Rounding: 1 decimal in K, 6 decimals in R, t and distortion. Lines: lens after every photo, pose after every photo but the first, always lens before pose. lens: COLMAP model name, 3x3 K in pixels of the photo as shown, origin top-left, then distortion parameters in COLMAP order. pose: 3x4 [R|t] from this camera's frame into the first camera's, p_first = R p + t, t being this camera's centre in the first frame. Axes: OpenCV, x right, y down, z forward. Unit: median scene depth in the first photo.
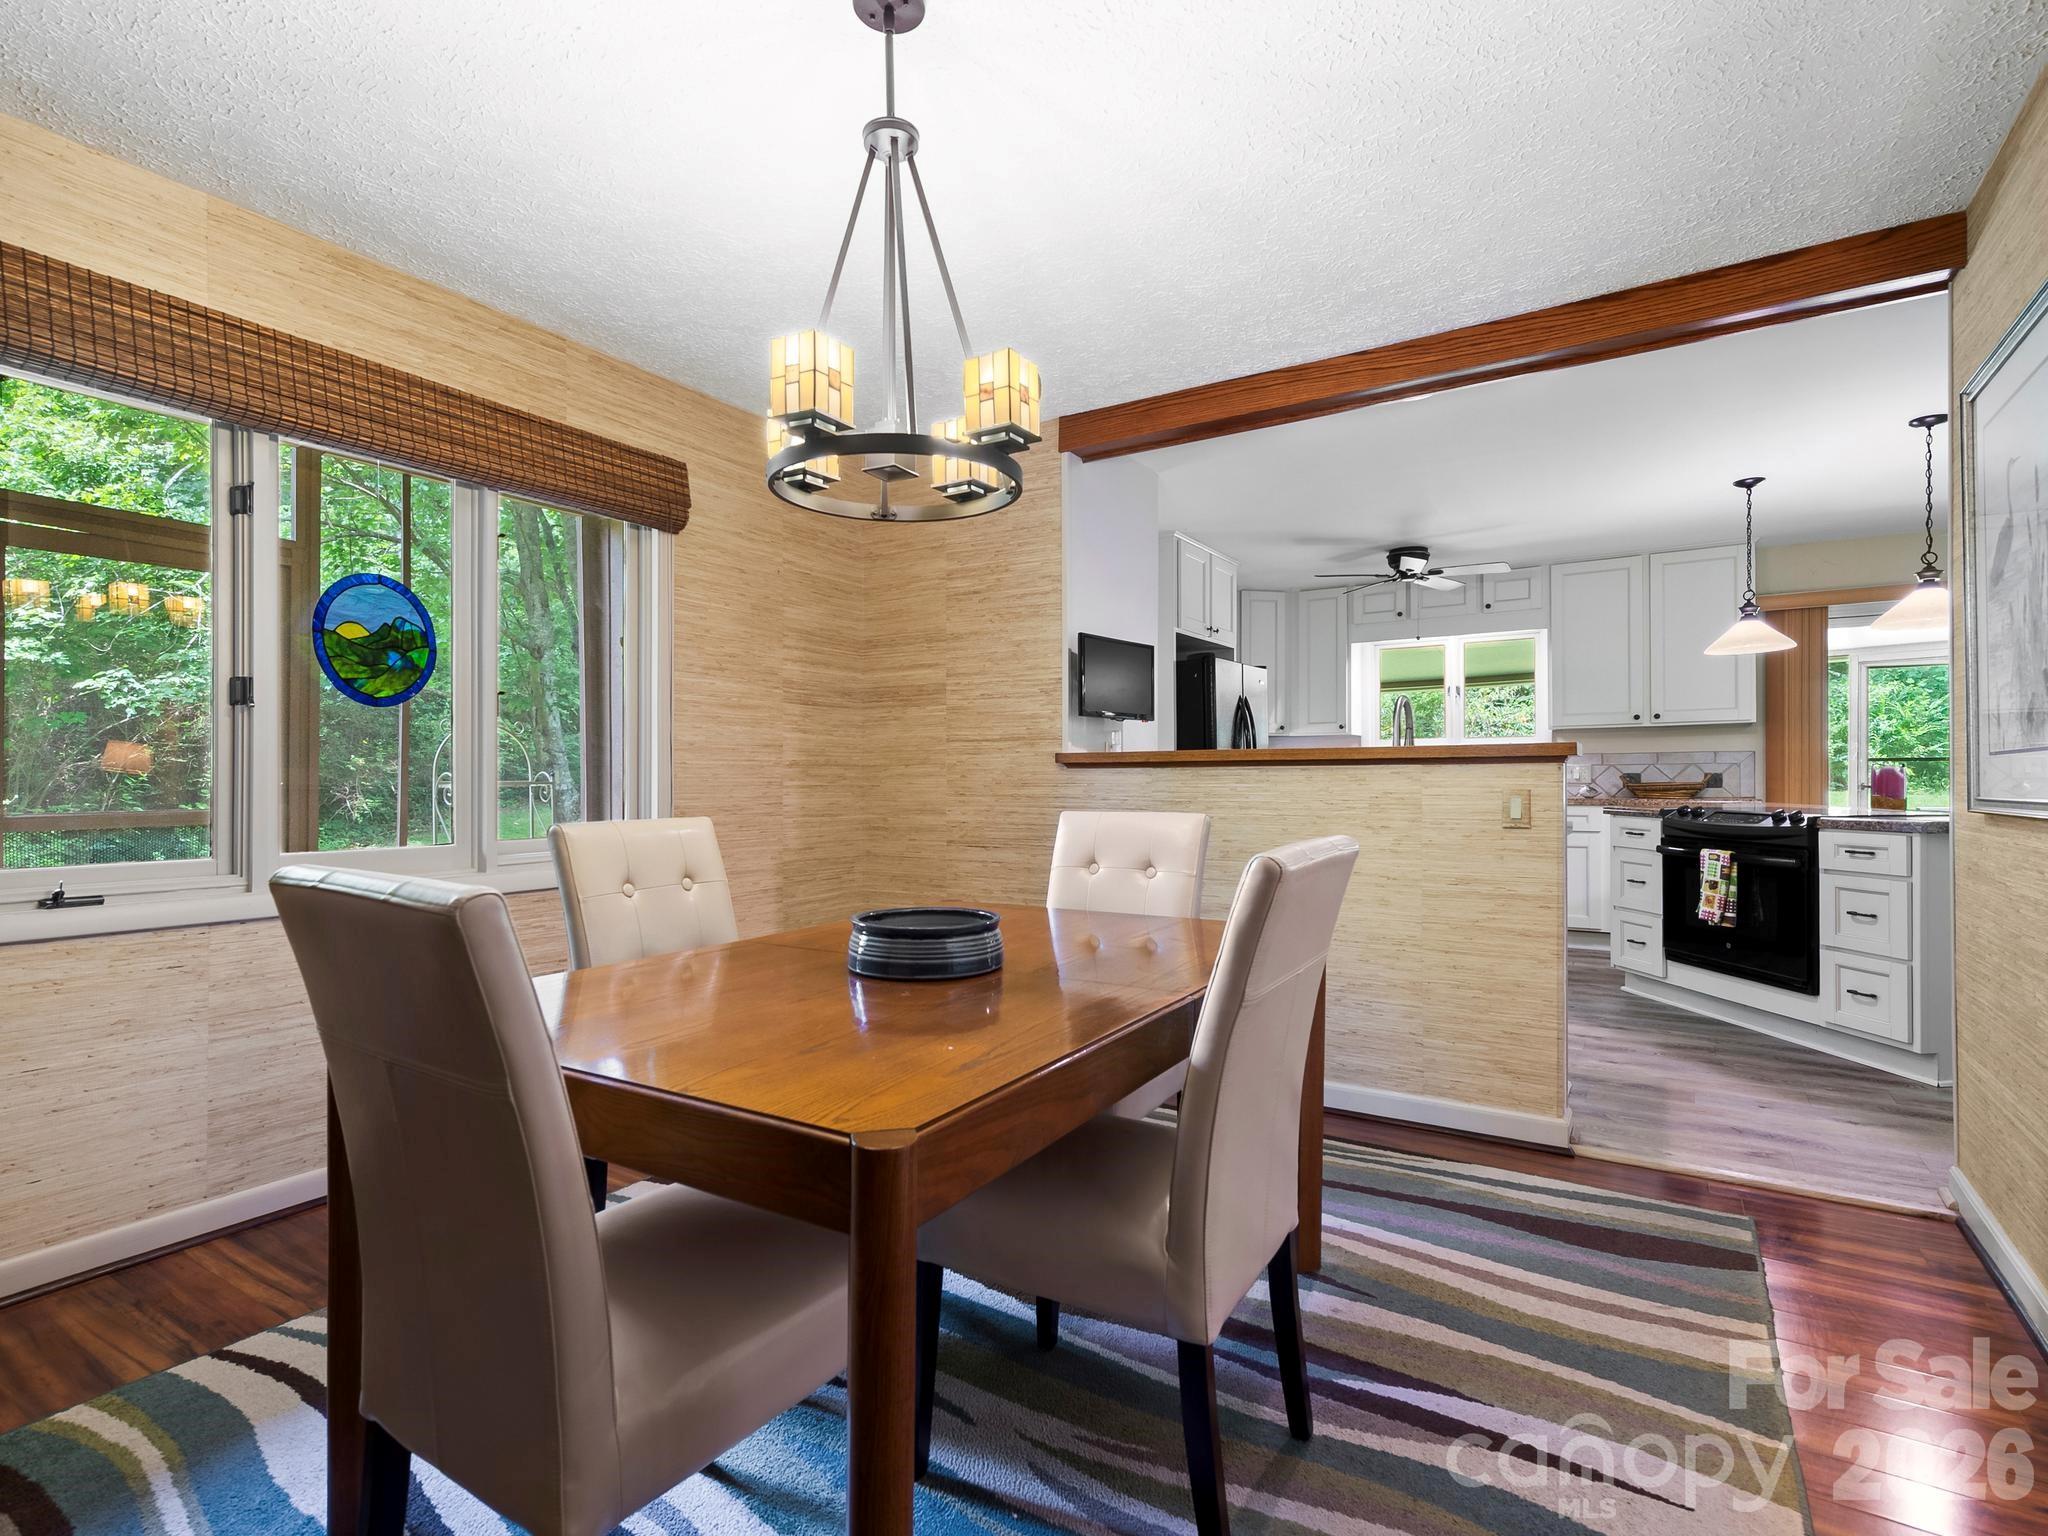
lens RADIAL K [[995.6, 0, 1028.0], [0, 995.6, 775.3], [0, 0, 1]] dist [0.002843, 0.000293]
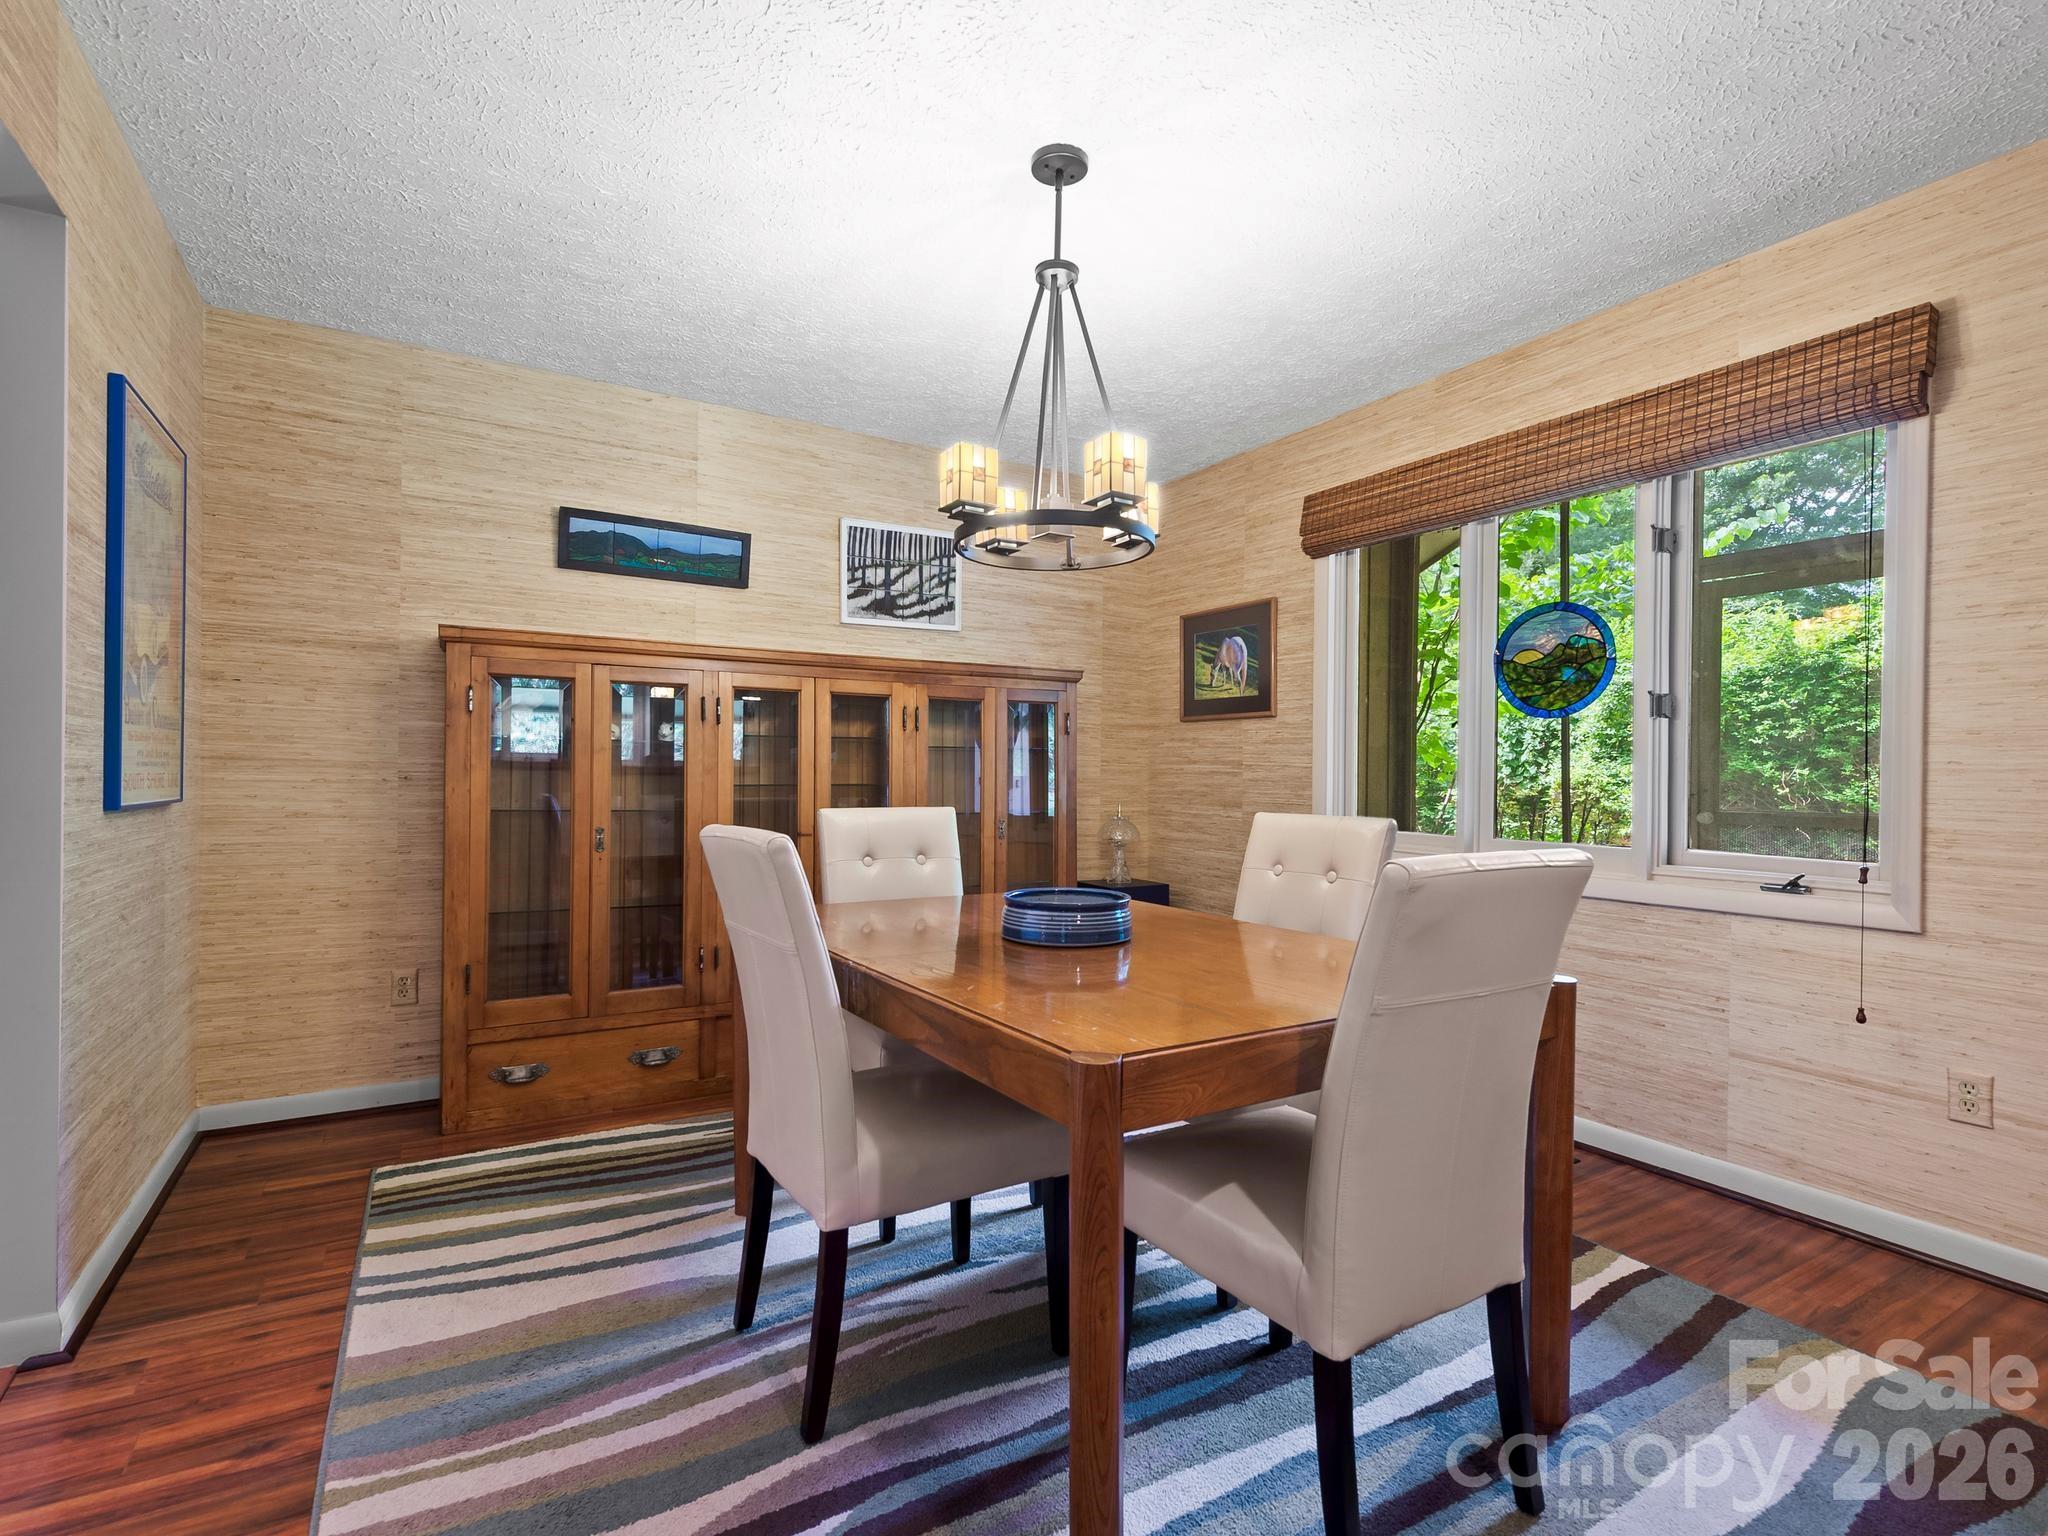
lens RADIAL K [[995.6, 0, 1028.0], [0, 995.6, 775.3], [0, 0, 1]] dist [0.002843, 0.000293]
pose [[-0.450724, -0.001621, -0.892662, 0.671022], [-0.008584, 0.999960, 0.002519, -0.001413], [0.892622, 0.008798, -0.450720, 1.029322]]
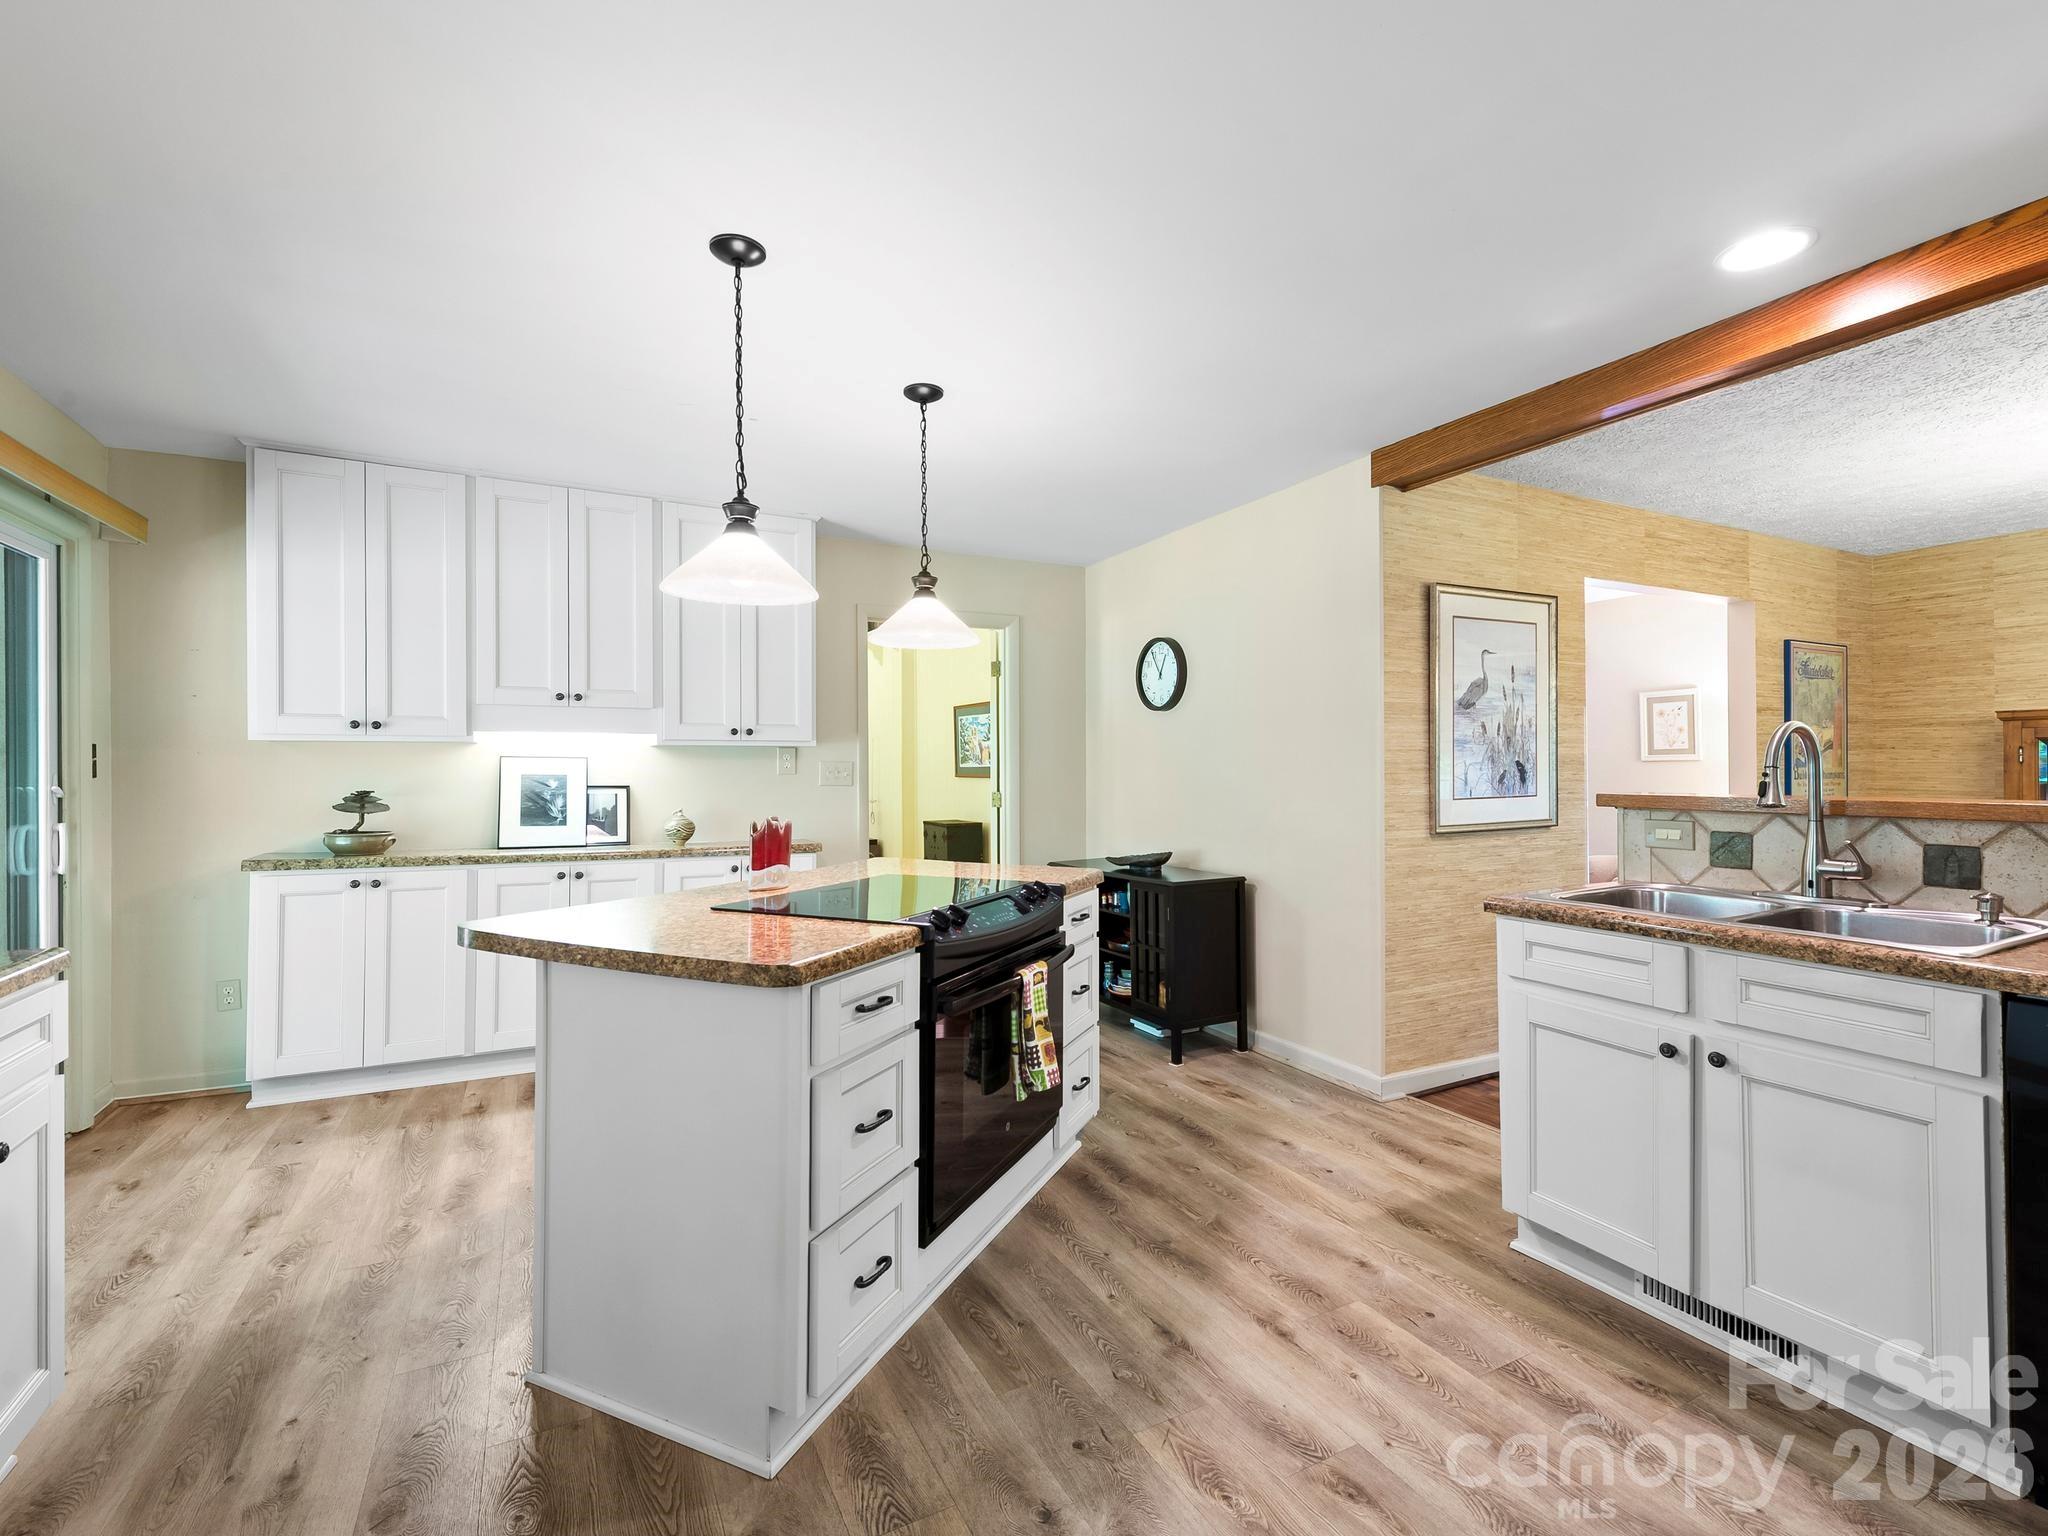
lens RADIAL K [[910.4, 0, 1022.2], [0, 910.4, 761.2], [0, 0, 1]] dist [-0.000831, -0.000428]
pose [[-0.862864, 0.011985, 0.505295, 0.695628], [0.007967, 0.999917, -0.010111, -0.069379], [-0.505374, -0.004699, -0.862888, 2.428274]]
